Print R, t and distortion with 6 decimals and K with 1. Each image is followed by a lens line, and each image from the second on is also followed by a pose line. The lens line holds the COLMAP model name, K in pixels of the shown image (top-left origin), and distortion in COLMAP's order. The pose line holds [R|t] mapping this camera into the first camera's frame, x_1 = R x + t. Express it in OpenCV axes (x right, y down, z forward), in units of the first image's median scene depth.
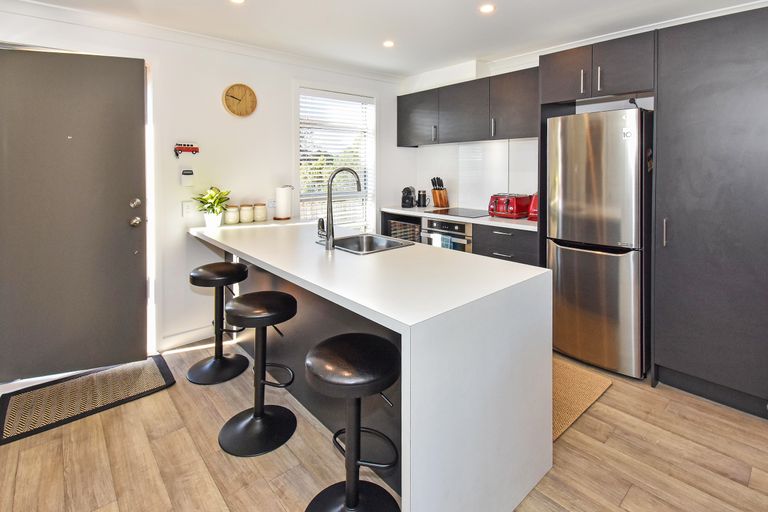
lens RADIAL K [[373.2, 0, 381.1], [0, 373.2, 256.4], [0, 0, 1]] dist [0.005085, -0.000069]
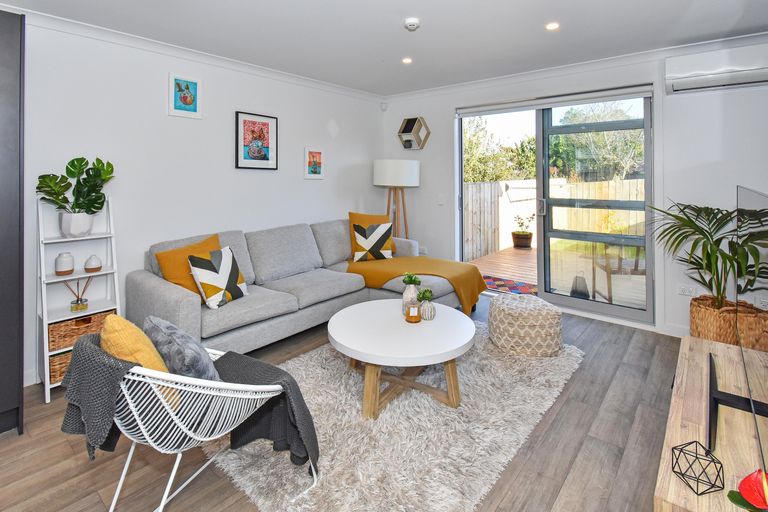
lens RADIAL K [[373.2, 0, 384.2], [0, 373.2, 256.3], [0, 0, 1]] dist [0.005085, -0.000069]
pose [[-0.155150, -0.192522, 0.968950, -1.359847], [0.241439, 0.943693, 0.226163, -0.355917], [-0.957933, 0.269032, -0.099932, 1.546384]]
